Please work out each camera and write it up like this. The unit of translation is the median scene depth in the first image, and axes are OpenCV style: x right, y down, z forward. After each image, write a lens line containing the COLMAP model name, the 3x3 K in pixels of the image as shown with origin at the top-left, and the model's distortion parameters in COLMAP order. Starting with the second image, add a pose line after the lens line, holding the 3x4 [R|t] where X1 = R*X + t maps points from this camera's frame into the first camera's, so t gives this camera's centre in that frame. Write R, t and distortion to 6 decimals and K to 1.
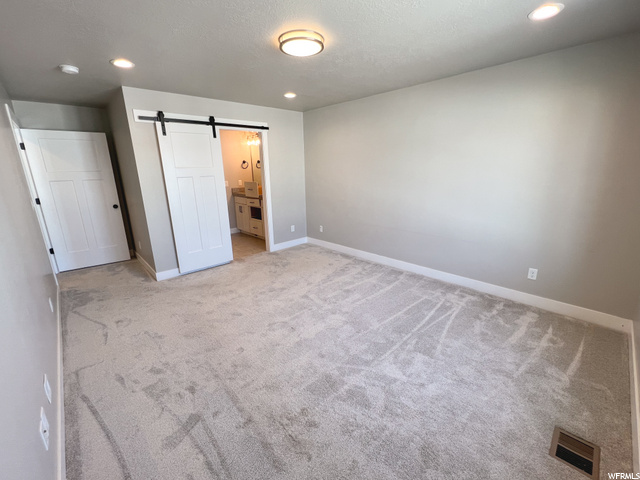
lens RADIAL K [[258.6, 0, 318.2], [0, 258.6, 238.0], [0, 0, 1]] dist [-0.003185, 0.001306]
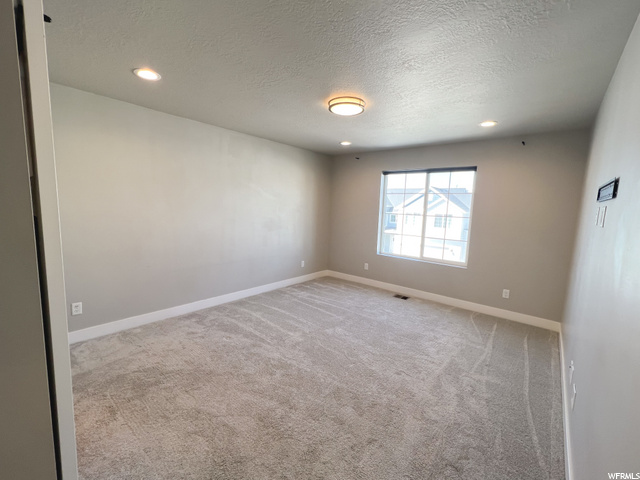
lens RADIAL K [[258.6, 0, 318.0], [0, 258.6, 238.8], [0, 0, 1]] dist [-0.003185, 0.001306]
pose [[-0.061320, -0.114375, 0.991543, -0.854176], [0.228373, 0.965452, 0.125489, -0.208989], [-0.971641, 0.234137, -0.033082, 0.825485]]
